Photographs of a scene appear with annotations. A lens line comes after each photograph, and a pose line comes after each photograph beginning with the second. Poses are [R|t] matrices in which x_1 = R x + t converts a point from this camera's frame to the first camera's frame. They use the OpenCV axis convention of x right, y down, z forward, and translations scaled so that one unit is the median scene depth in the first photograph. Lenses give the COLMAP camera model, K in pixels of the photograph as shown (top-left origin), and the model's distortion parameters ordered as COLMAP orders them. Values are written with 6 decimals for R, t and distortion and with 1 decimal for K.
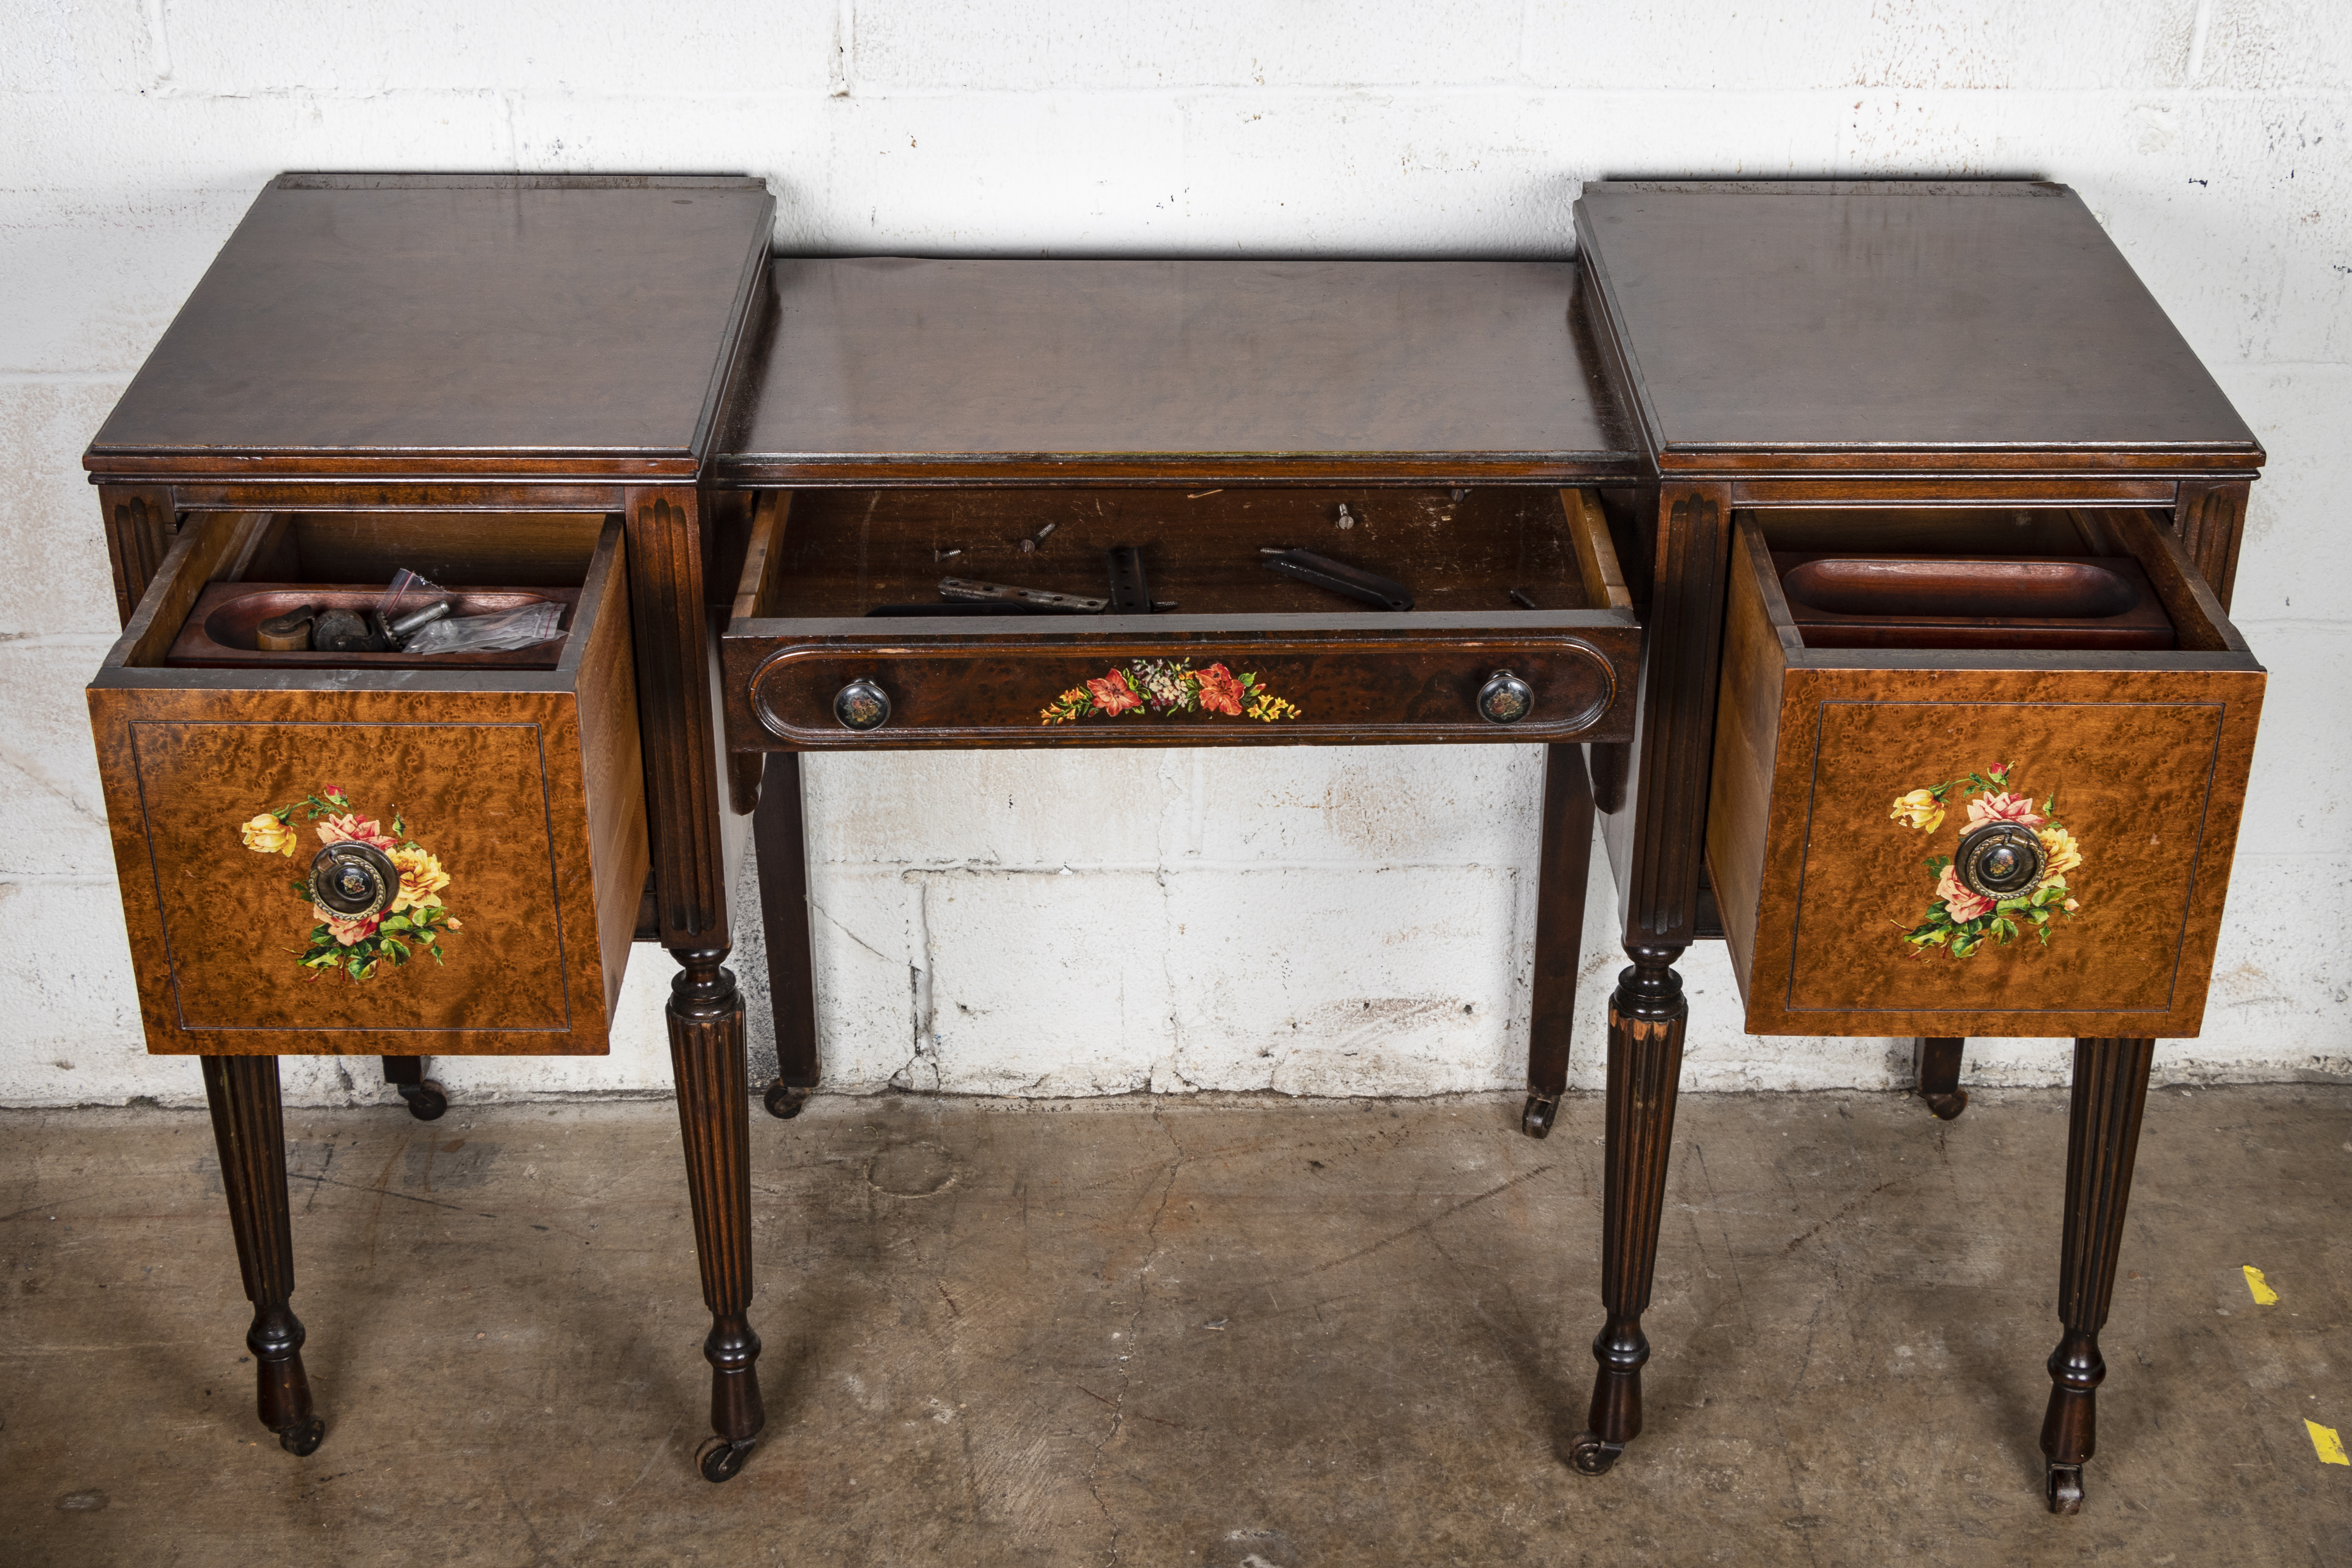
lens RADIAL K [[3349.3, 0, 1214.9], [0, 3349.3, 773.9], [0, 0, 1]] dist [-0.047165, 0.243967]
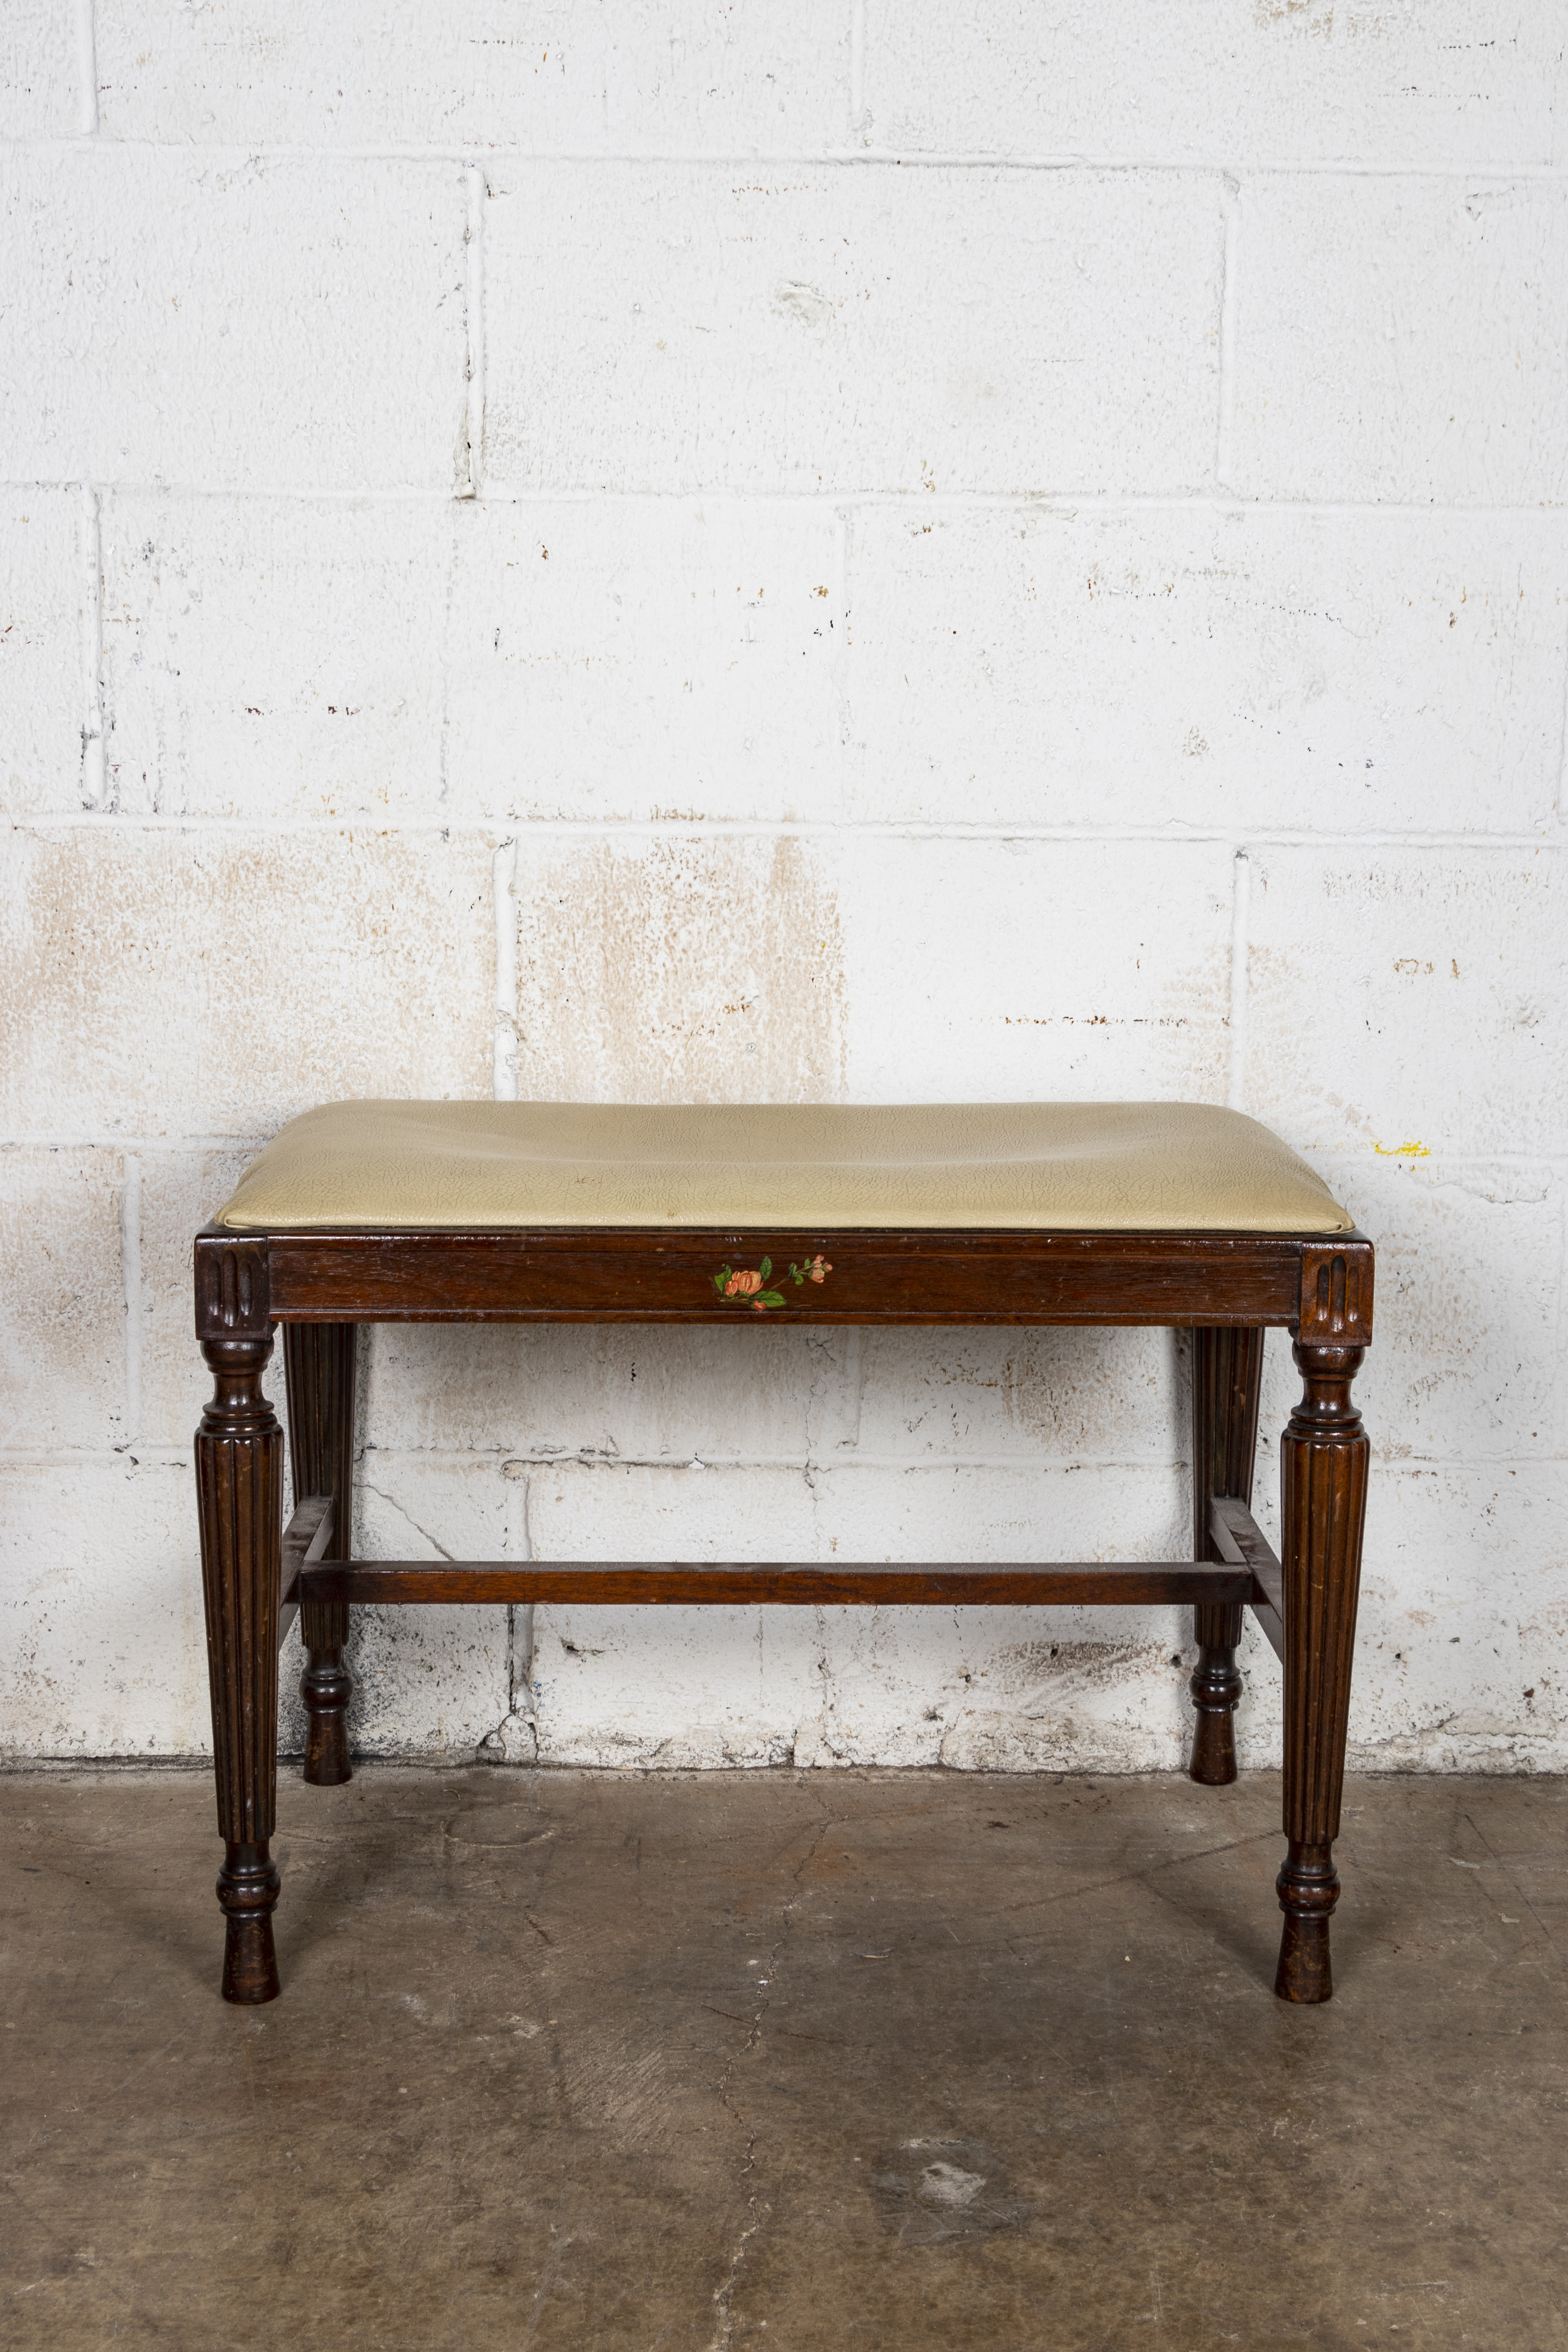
lens RADIAL K [[3076.9, 0, 810.2], [0, 3076.9, 1169.3], [0, 0, 1]] dist [-0.016401, 0.111863]
pose [[0.999983, 0.004253, -0.004087, -0.014083], [-0.005373, 0.942625, -0.333809, 0.233471], [0.002433, 0.333825, 0.942632, 0.264985]]
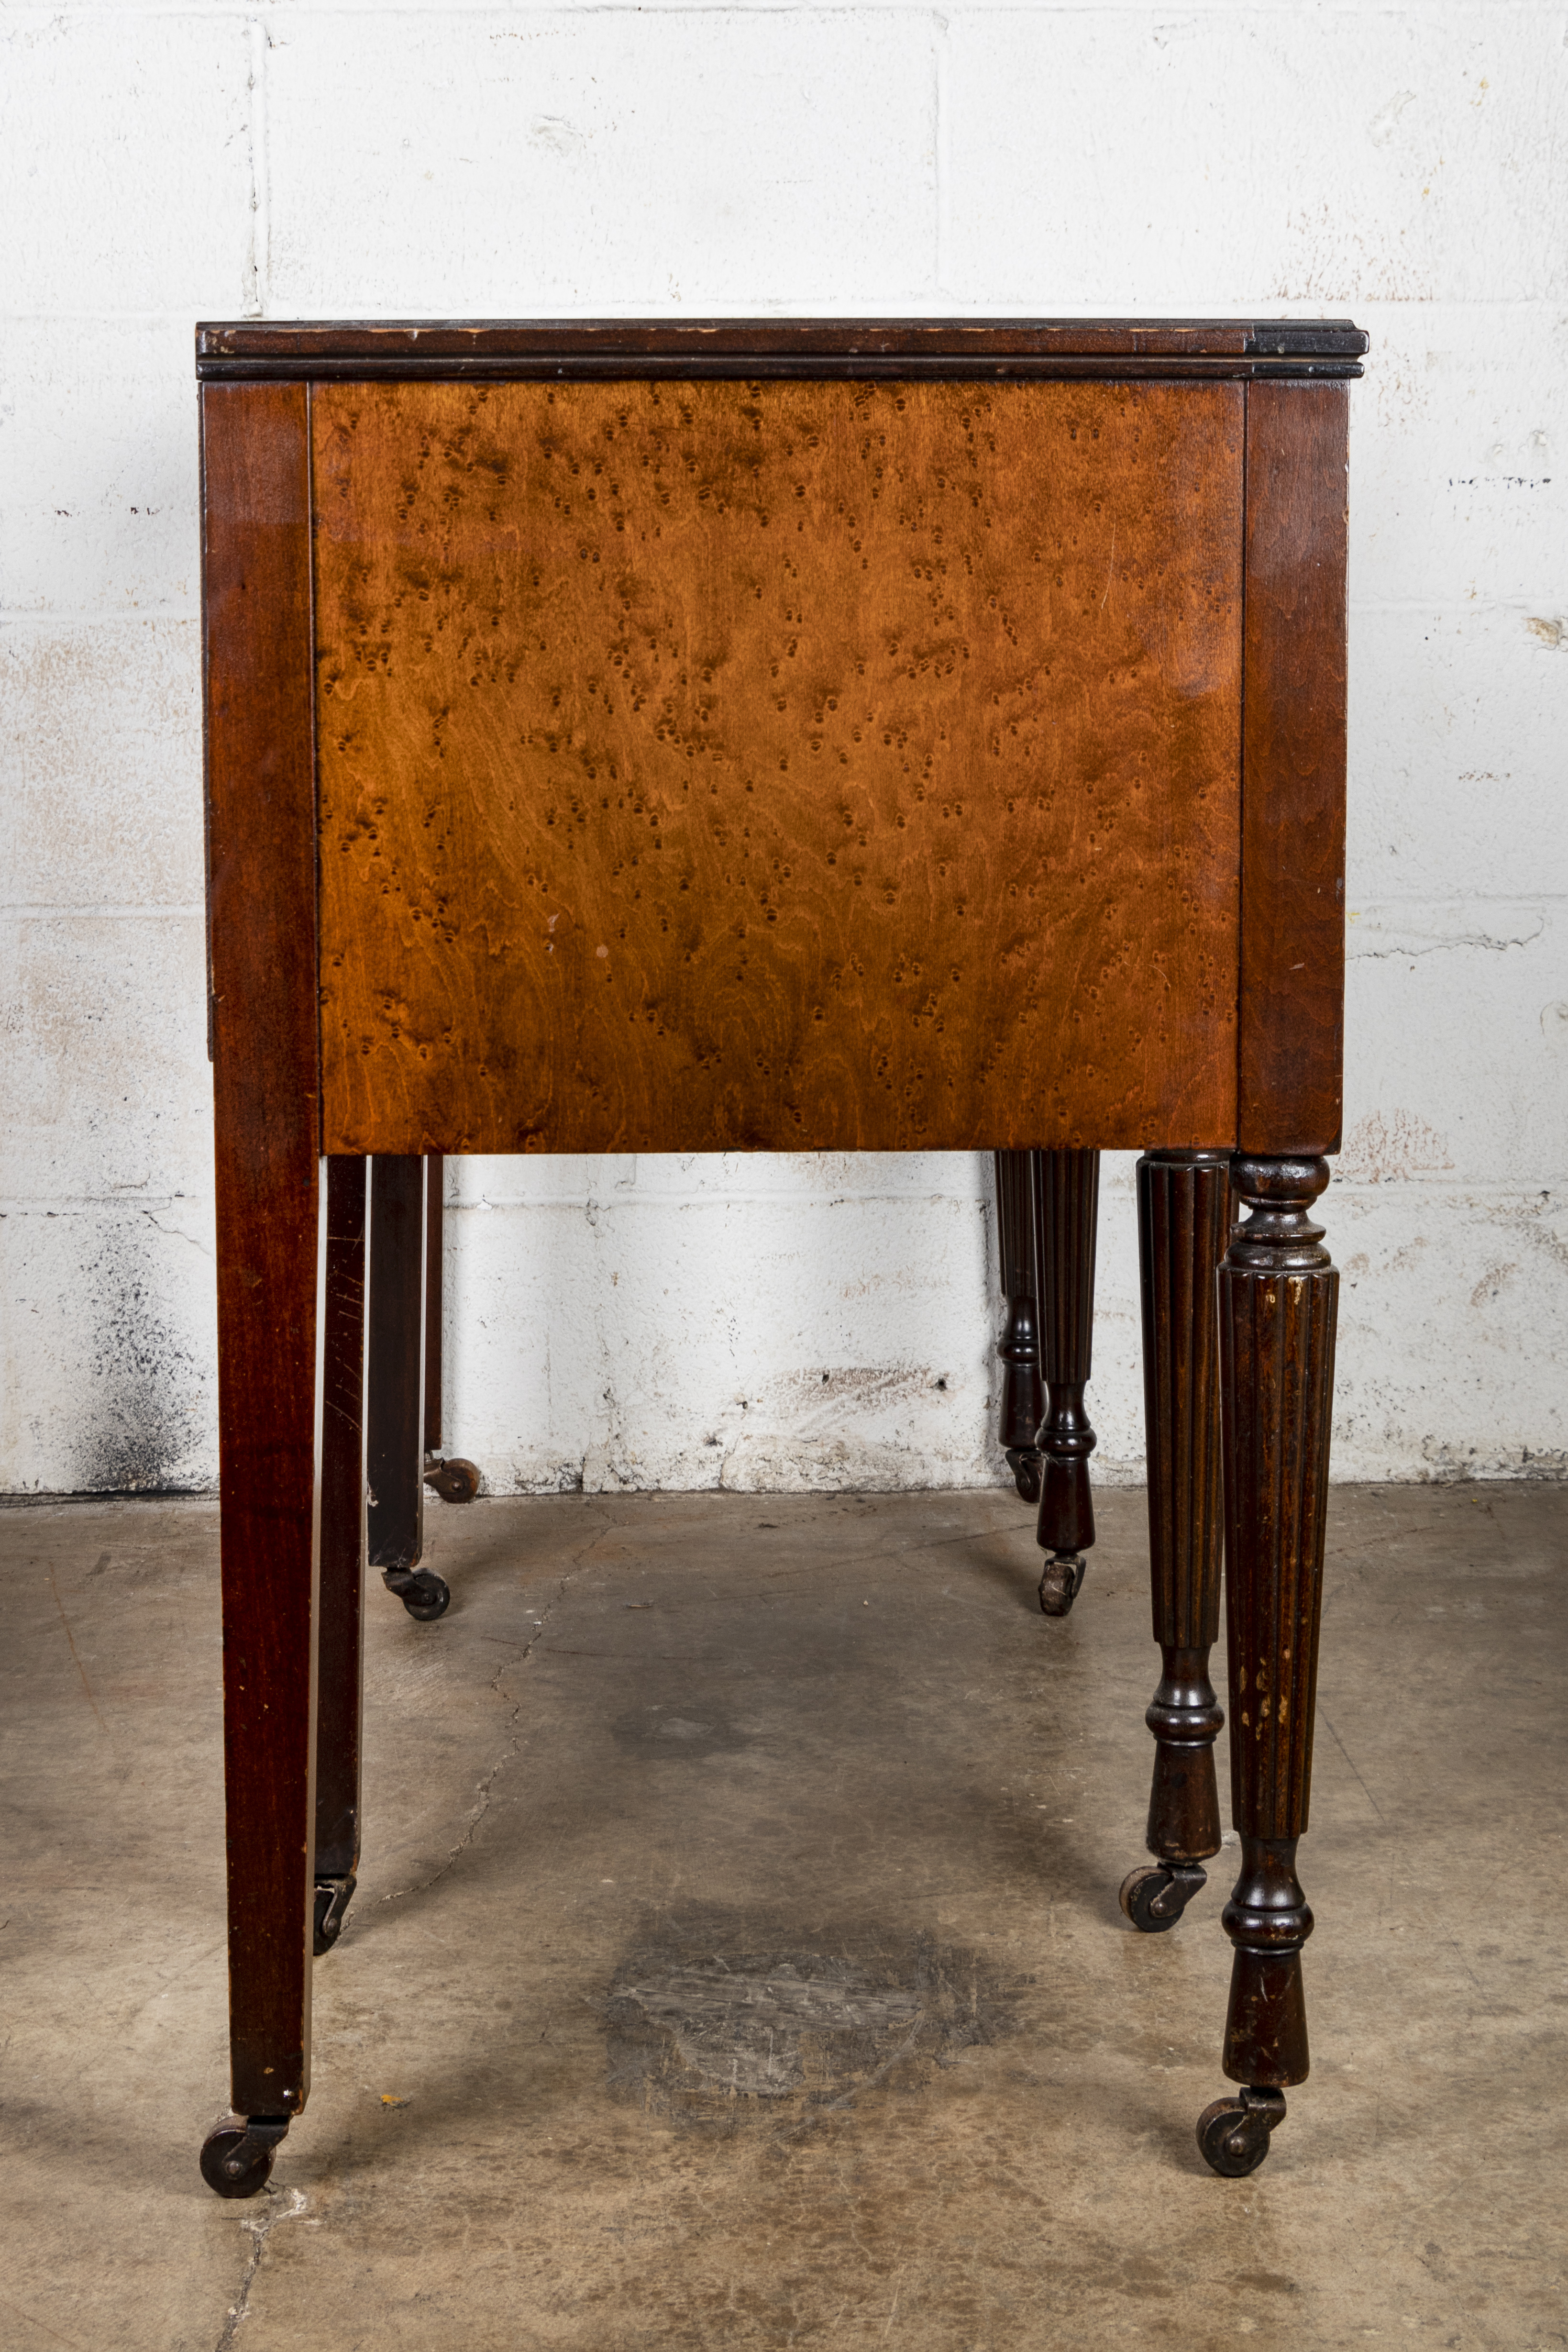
lens RADIAL K [[4259.4, 0, 789.6], [0, 4259.4, 931.0], [0, 0, 1]] dist [0.014164, -0.120120]
pose [[0.999833, -0.018028, 0.003152, 0.037912], [0.017849, 0.922490, -0.385607, 0.434588], [0.004044, 0.385599, 0.922658, -0.091132]]
